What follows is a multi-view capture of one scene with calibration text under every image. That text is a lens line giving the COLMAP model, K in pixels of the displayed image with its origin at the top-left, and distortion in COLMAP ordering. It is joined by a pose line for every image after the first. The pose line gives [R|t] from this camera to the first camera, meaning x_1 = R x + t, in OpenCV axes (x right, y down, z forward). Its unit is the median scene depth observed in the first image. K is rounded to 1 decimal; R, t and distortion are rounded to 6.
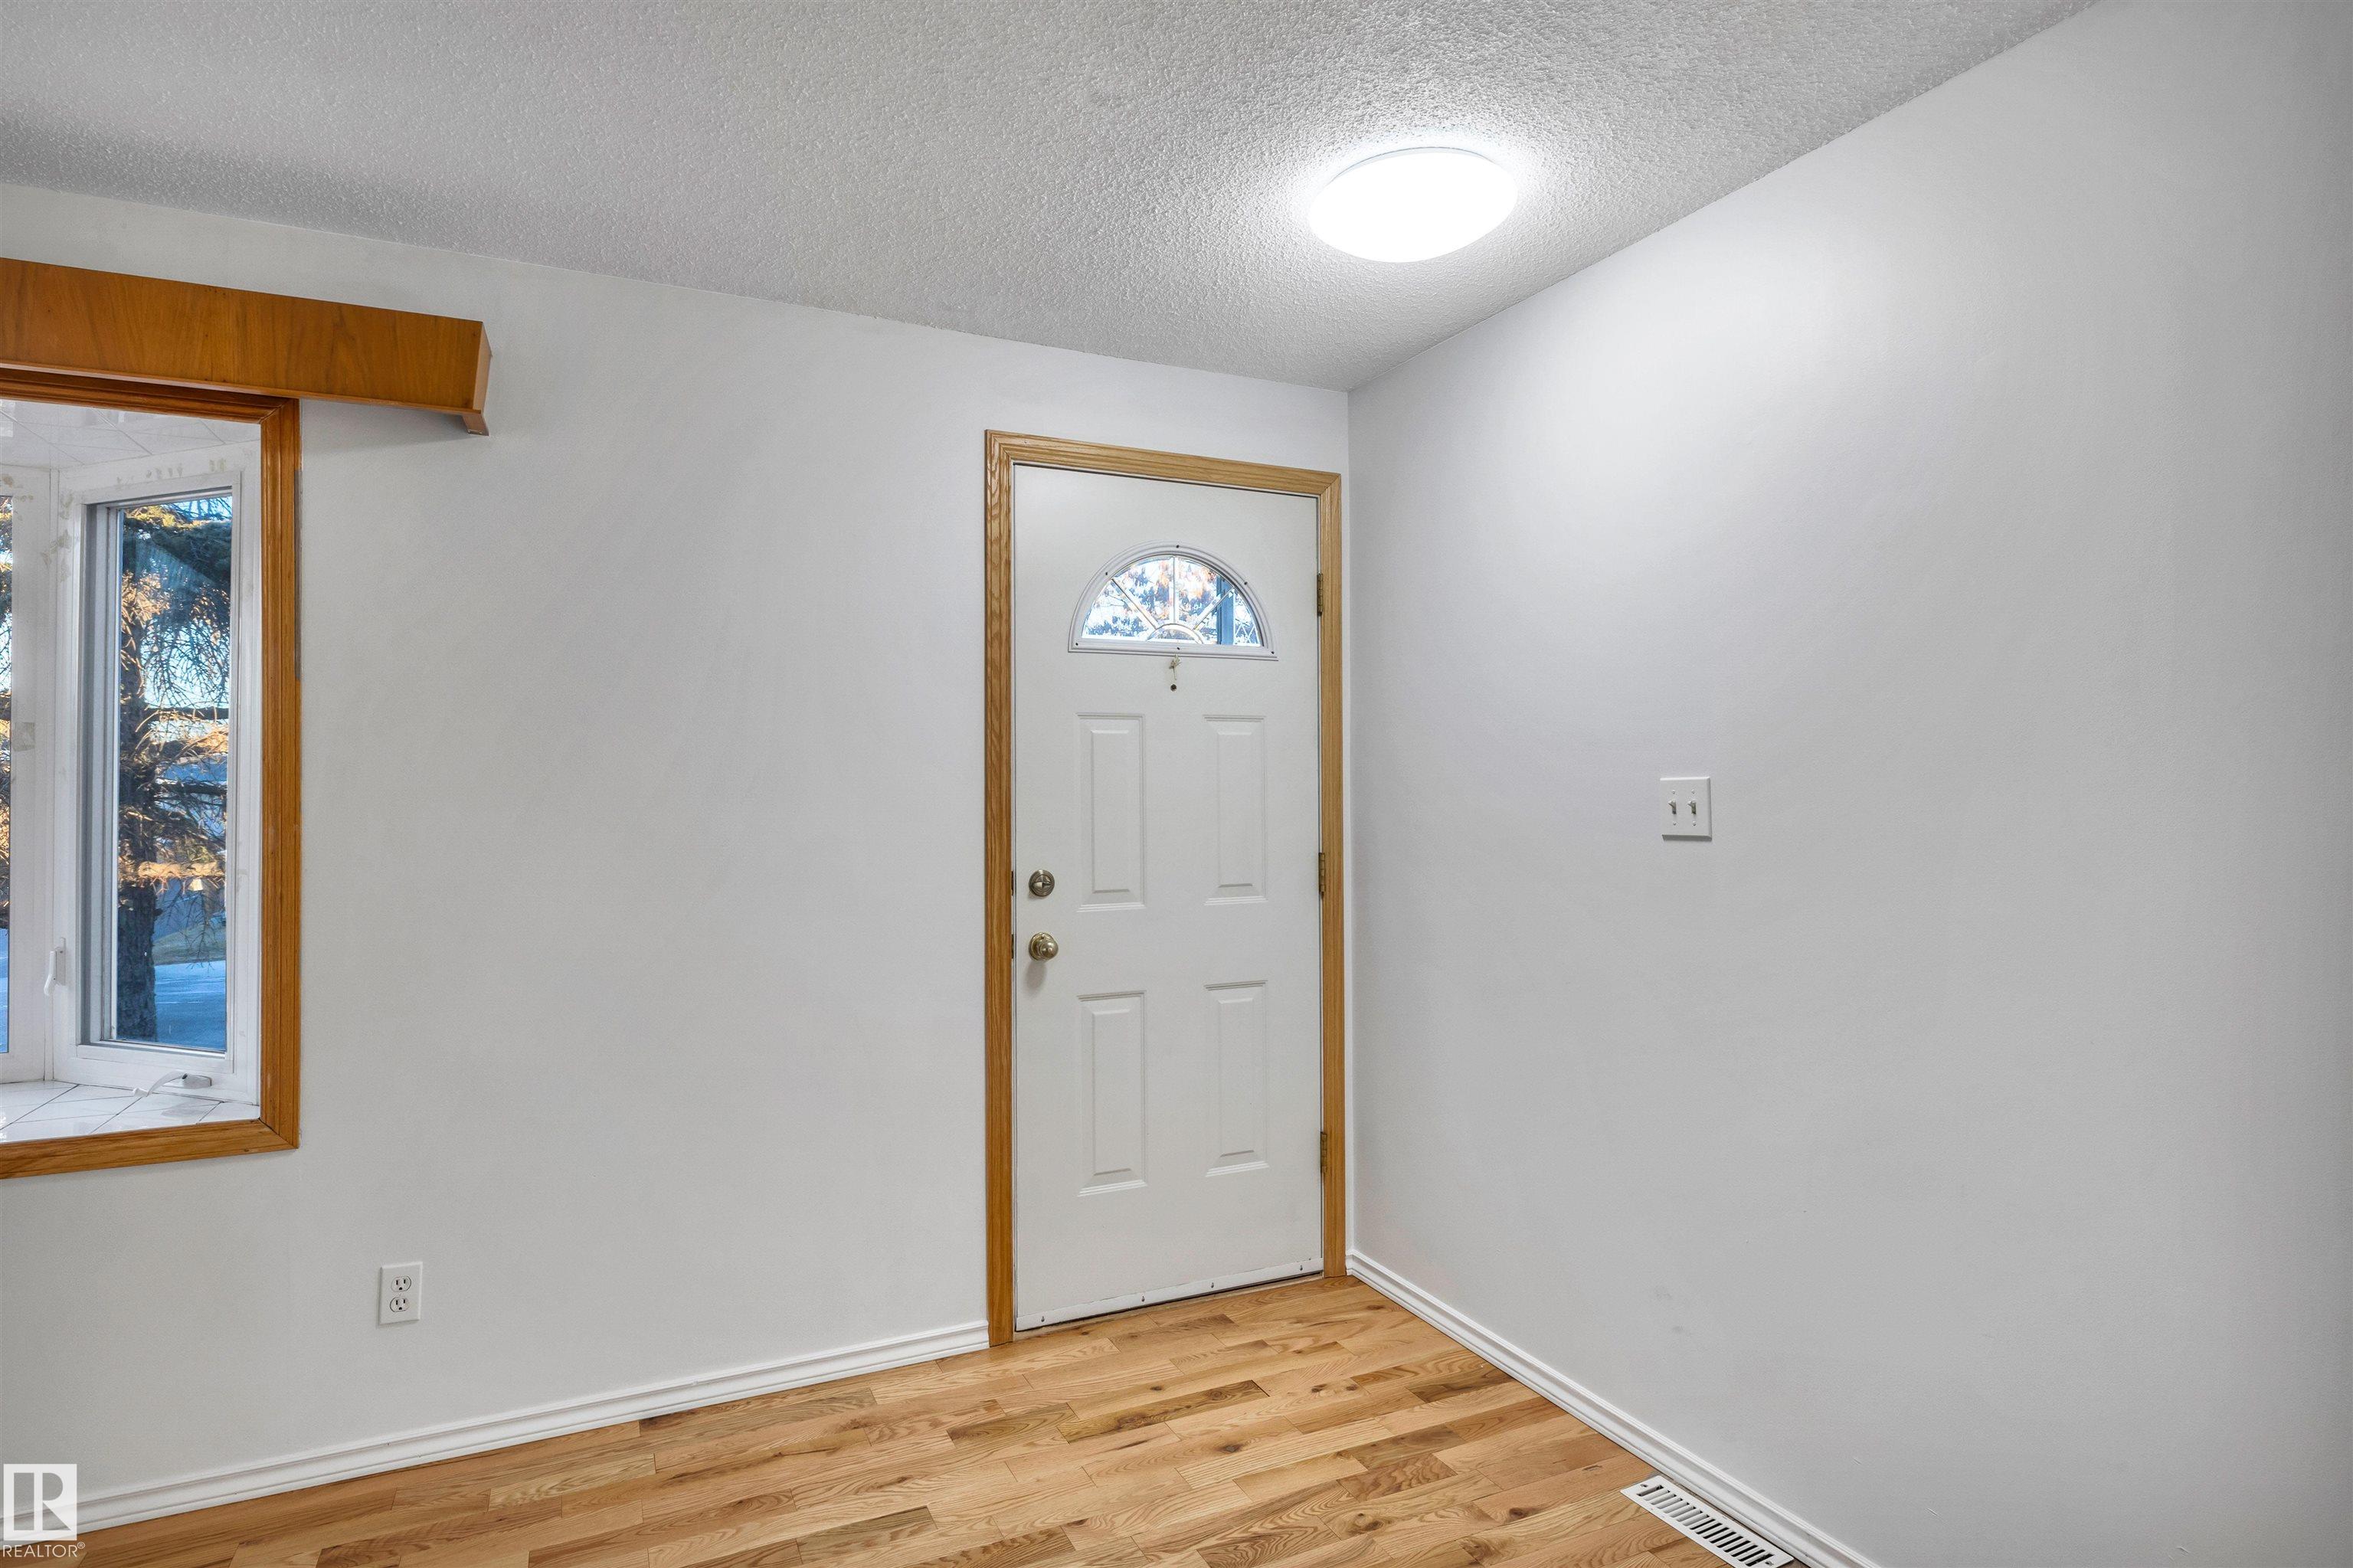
lens RADIAL K [[954.1, 0, 1176.5], [0, 954.1, 784.0], [0, 0, 1]] dist [0.031135, 0.000014]
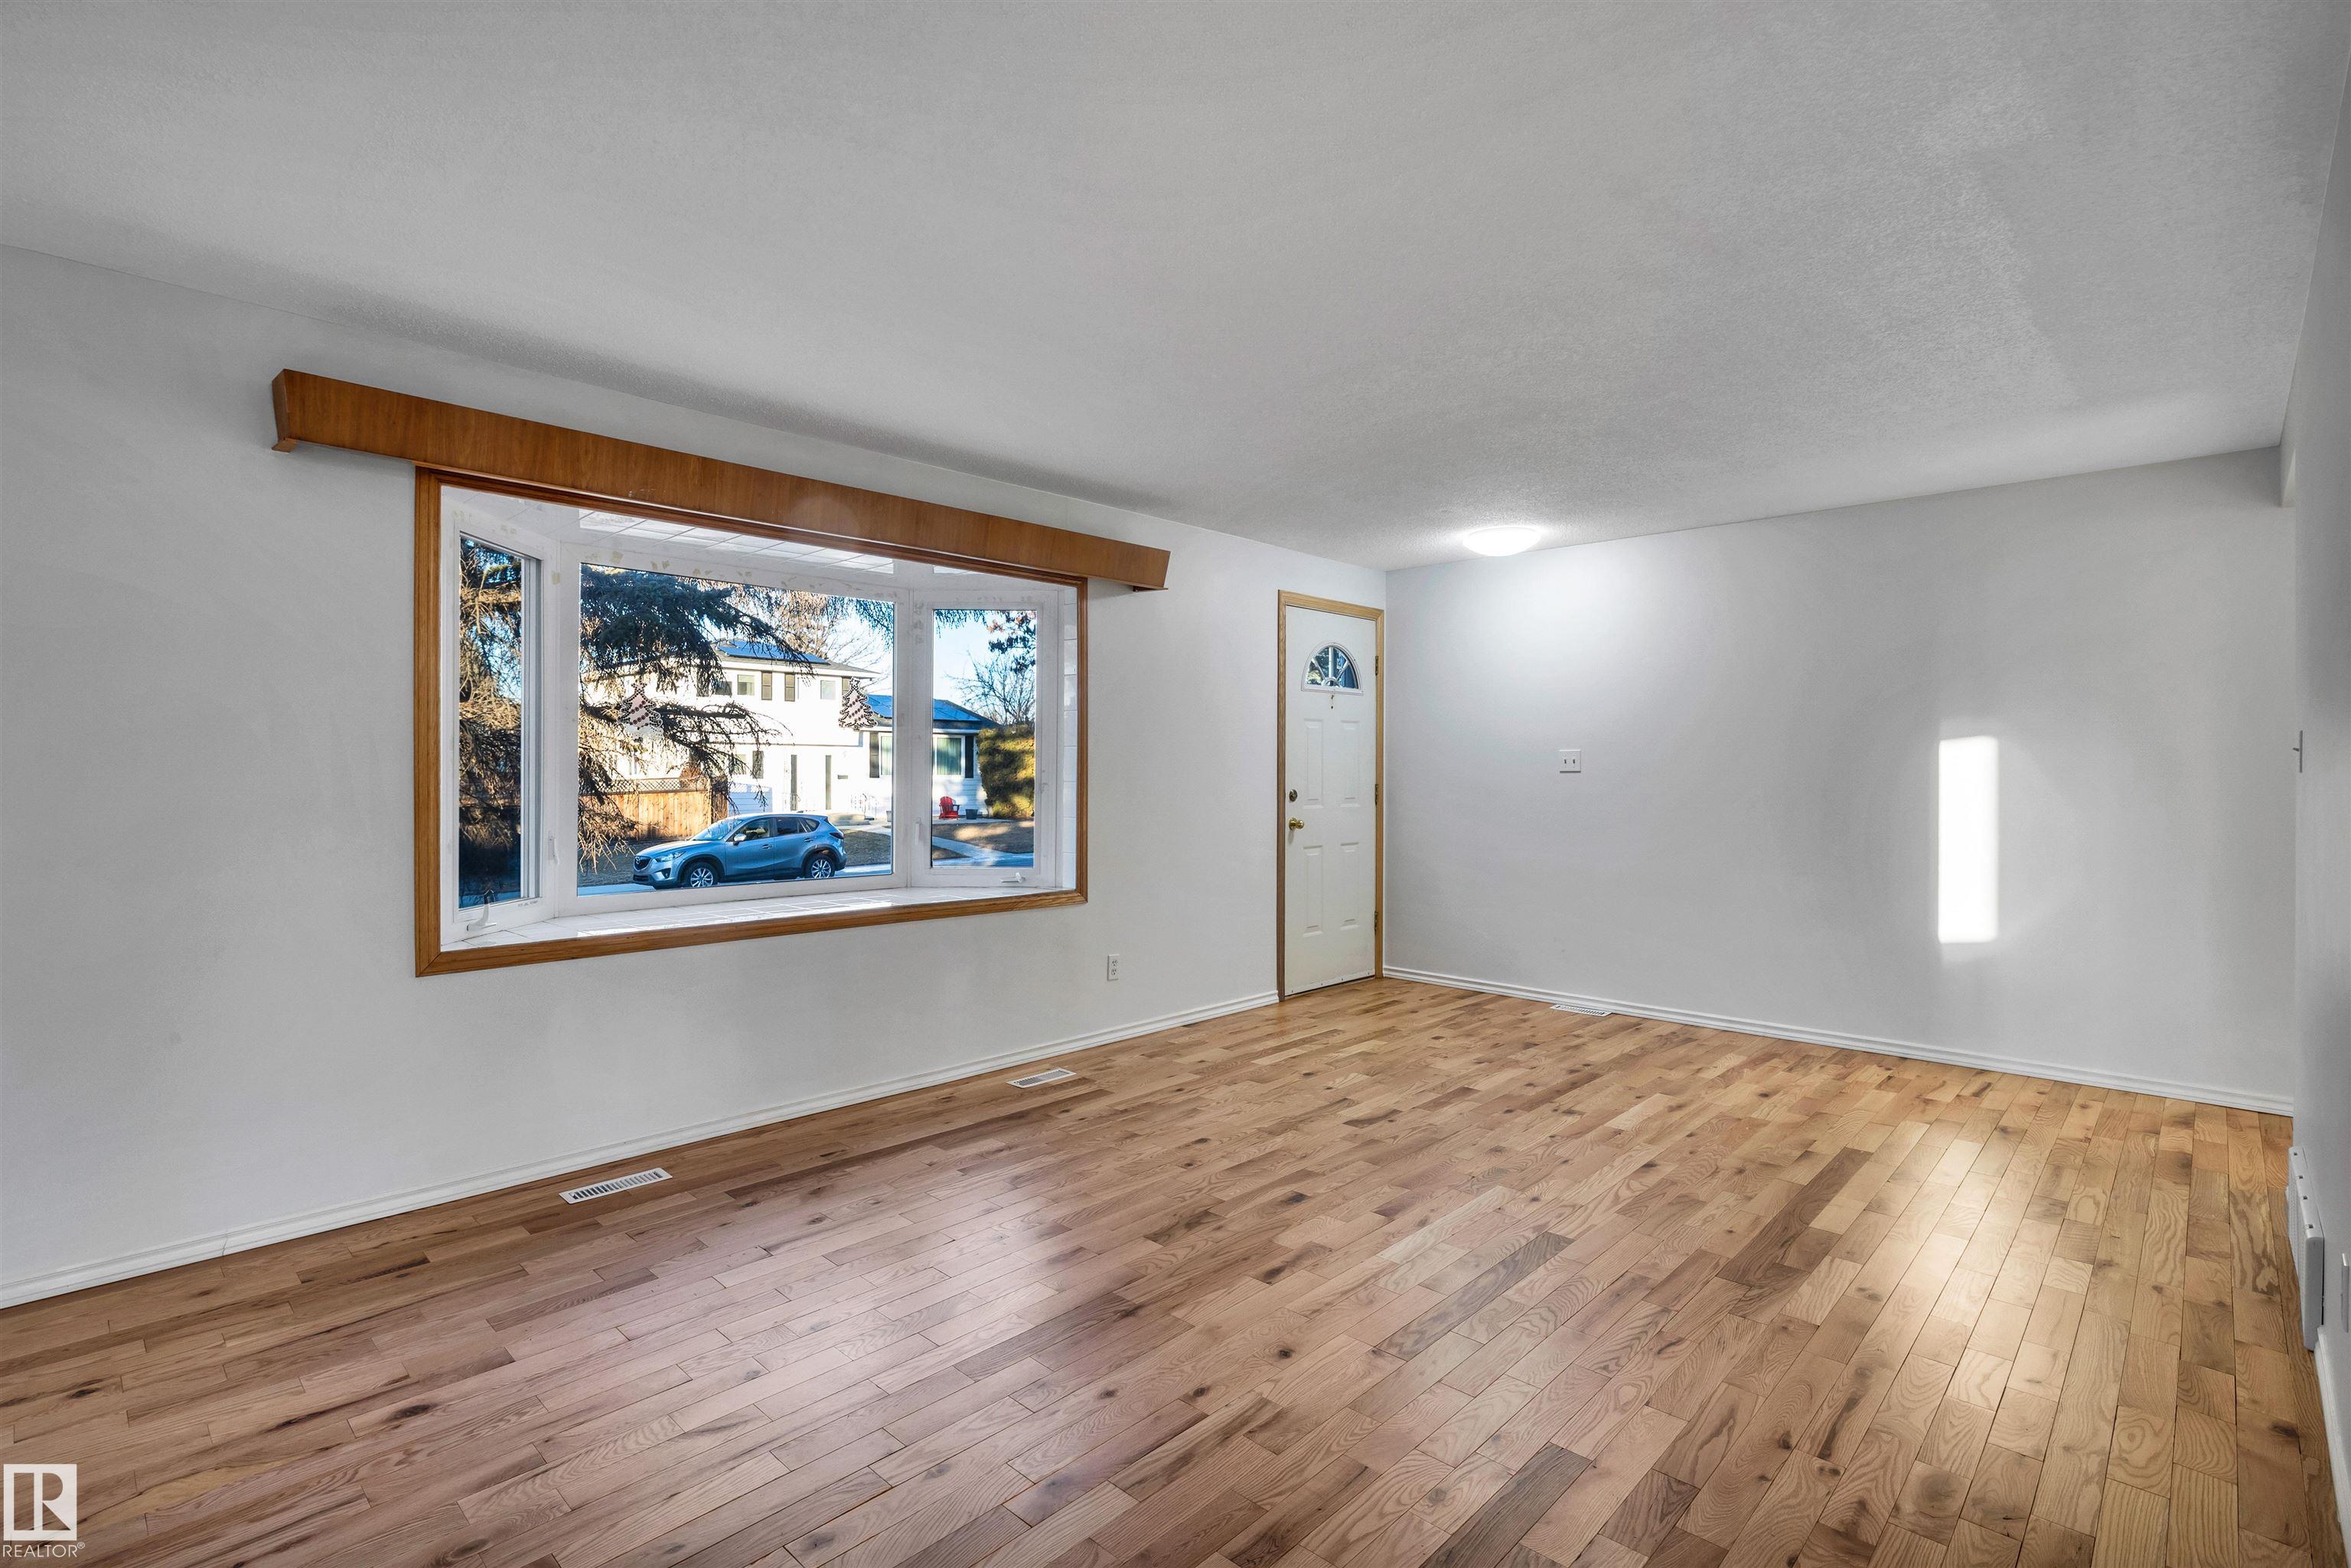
lens RADIAL K [[1010.9, 0, 1175.5], [0, 1010.9, 784.0], [0, 0, 1]] dist [0.000488, 0.000001]
pose [[0.910240, -0.002257, 0.414074, -1.355390], [-0.002994, 0.999923, 0.012033, 0.051033], [-0.414069, -0.012192, 0.910164, -1.005011]]
